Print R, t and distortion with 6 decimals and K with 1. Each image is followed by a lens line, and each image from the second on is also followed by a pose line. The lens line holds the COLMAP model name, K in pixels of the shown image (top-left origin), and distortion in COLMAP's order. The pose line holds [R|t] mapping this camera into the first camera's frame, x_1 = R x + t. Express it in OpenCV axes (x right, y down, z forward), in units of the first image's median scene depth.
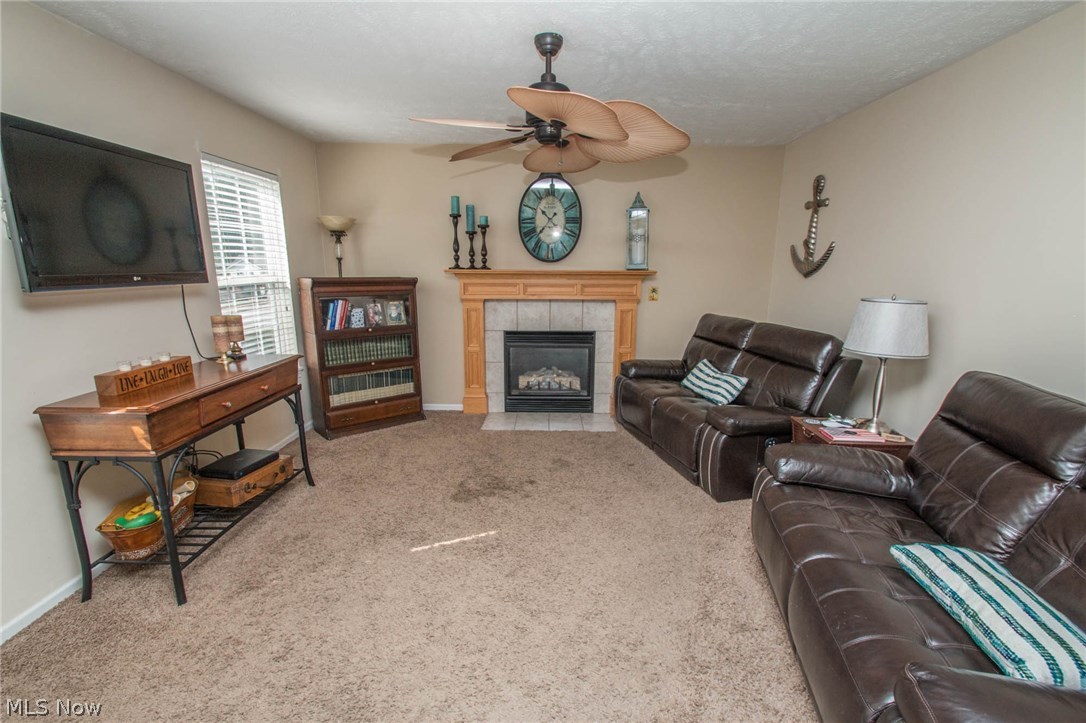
lens RADIAL K [[502.2, 0, 546.3], [0, 502.2, 385.9], [0, 0, 1]] dist [0.000558, -0.012659]
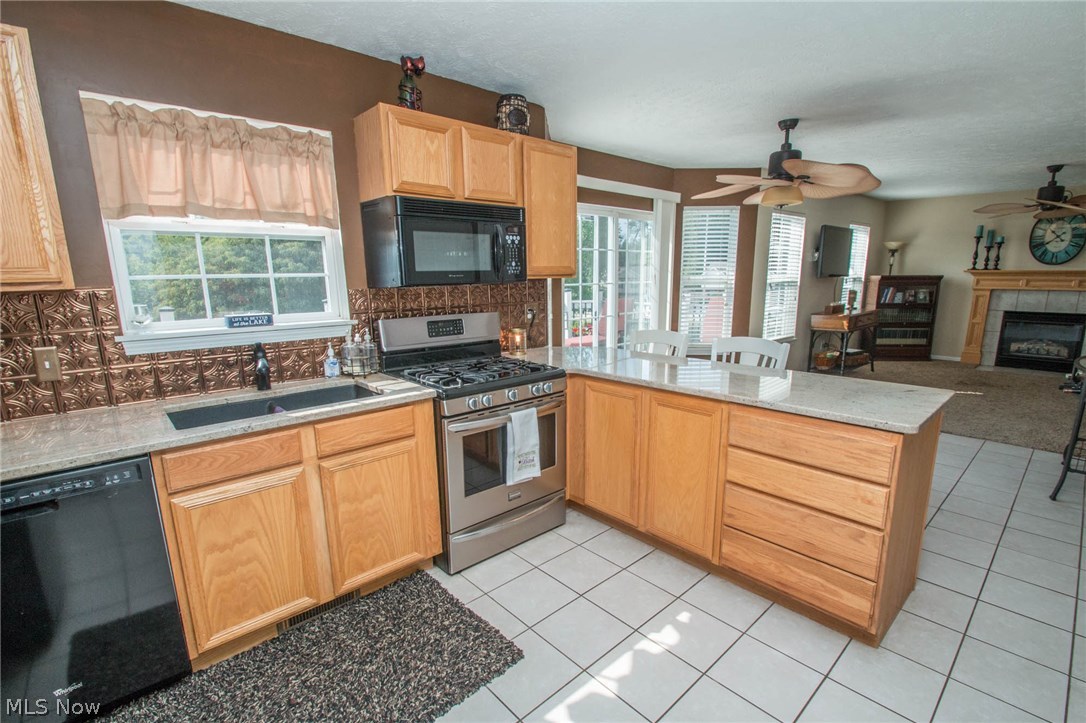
lens RADIAL K [[502.2, 0, 546.3], [0, 502.2, 385.9], [0, 0, 1]] dist [0.000558, -0.012659]
pose [[0.678983, 0.144900, -0.719712, 0.093571], [-0.152009, 0.986832, 0.055273, 0.249317], [0.718245, 0.071874, 0.692069, -1.044479]]
